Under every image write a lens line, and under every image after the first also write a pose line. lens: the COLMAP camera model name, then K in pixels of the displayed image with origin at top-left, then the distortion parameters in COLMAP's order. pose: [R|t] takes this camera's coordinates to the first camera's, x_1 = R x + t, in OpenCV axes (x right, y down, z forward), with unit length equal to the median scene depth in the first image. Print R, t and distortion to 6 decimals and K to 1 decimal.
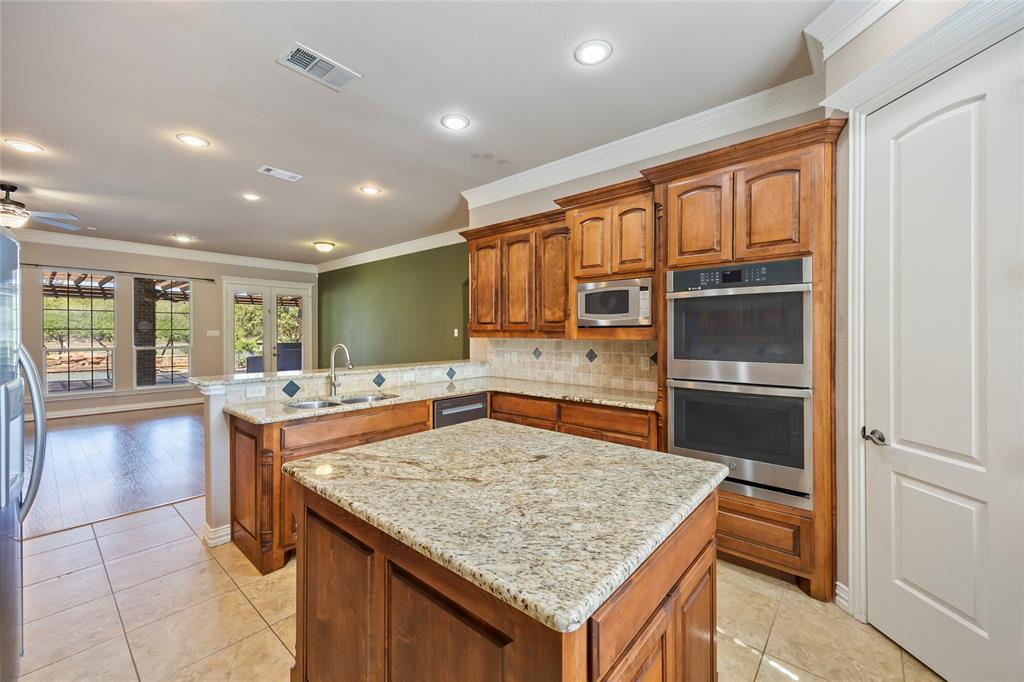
lens RADIAL K [[409.8, 0, 512.9], [0, 409.8, 335.5], [0, 0, 1]] dist [0.001089, -0.000022]
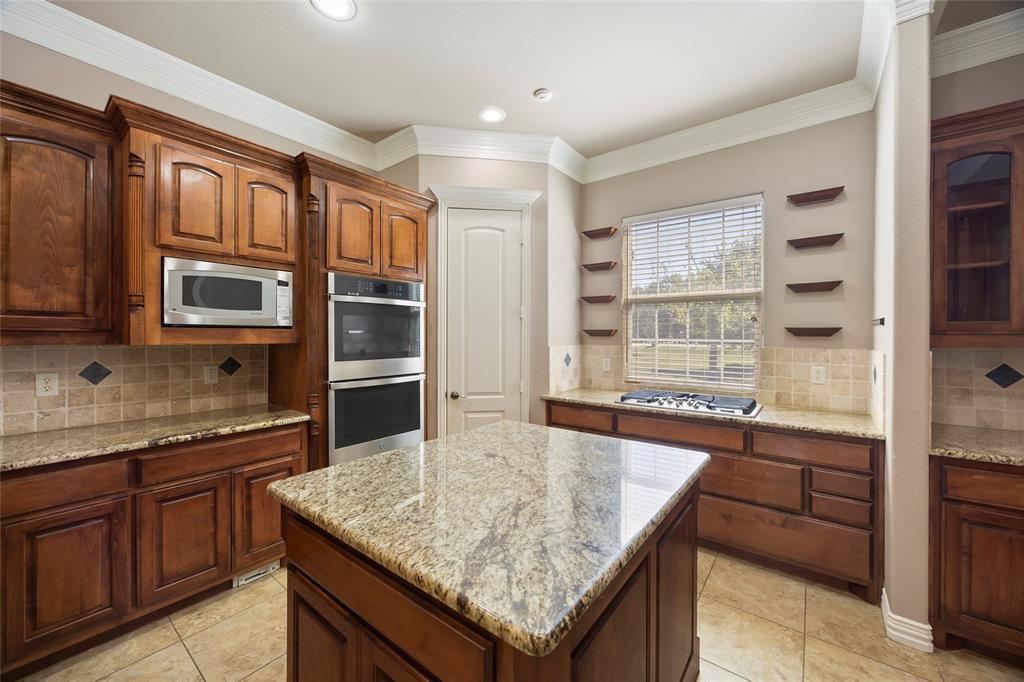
lens RADIAL K [[392.1, 0, 507.9], [0, 392.1, 336.4], [0, 0, 1]] dist [-0.000894, -0.000381]
pose [[-0.049060, -0.003644, 0.998789, -0.614743], [0.002186, 0.999991, 0.003756, -0.006681], [-0.998793, 0.002368, -0.049052, 0.666205]]
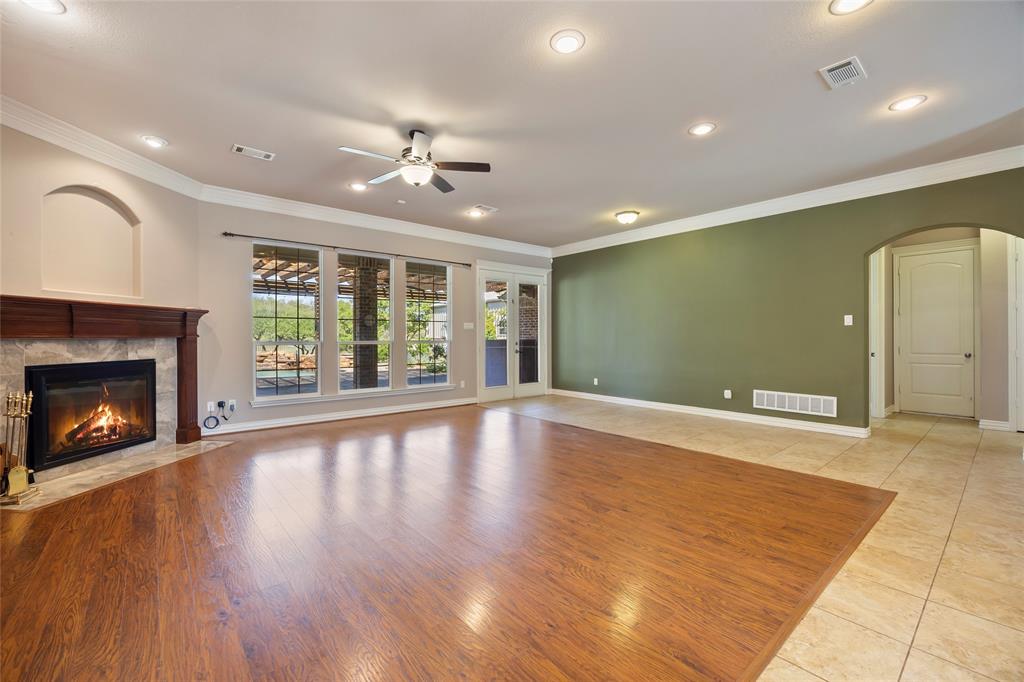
lens RADIAL K [[431.1, 0, 512.0], [0, 431.1, 341.0], [0, 0, 1]] dist [-0.018354, -0.000039]
pose [[0.987328, 0.001885, -0.158681, -1.745283], [-0.000871, 0.999979, 0.006460, 0.073563], [0.158690, -0.006240, 0.987309, 0.372799]]
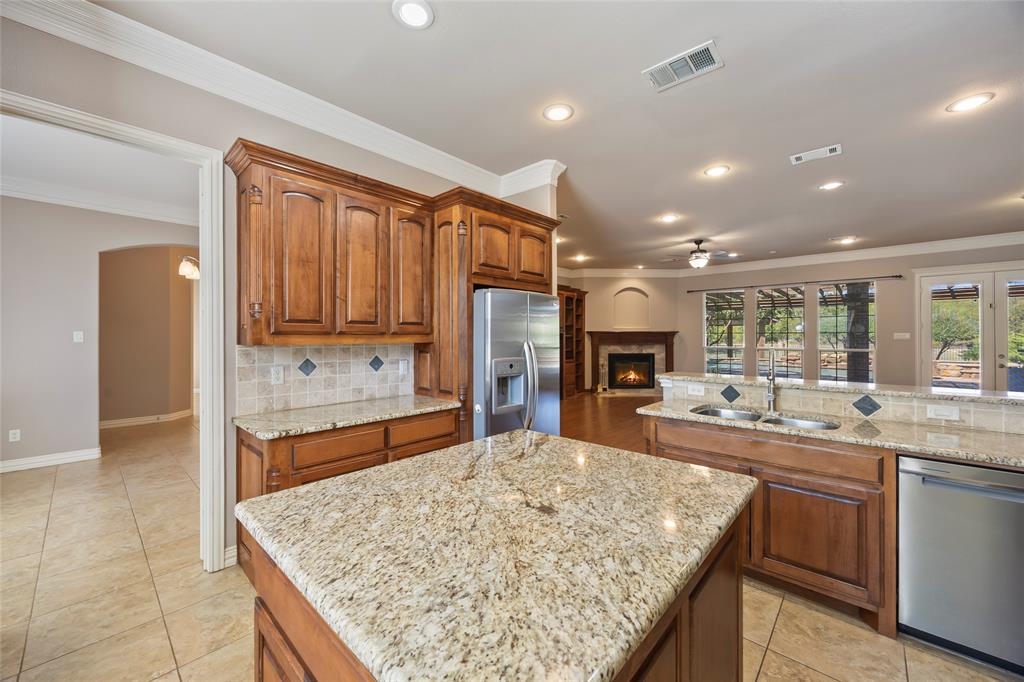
lens RADIAL K [[392.1, 0, 507.9], [0, 392.1, 336.4], [0, 0, 1]] dist [-0.000894, -0.000381]
pose [[-0.032880, 0.000258, -0.999459, 0.500745], [-0.004280, 0.999991, 0.000399, -0.004321], [0.999450, 0.004290, -0.032879, 0.631519]]
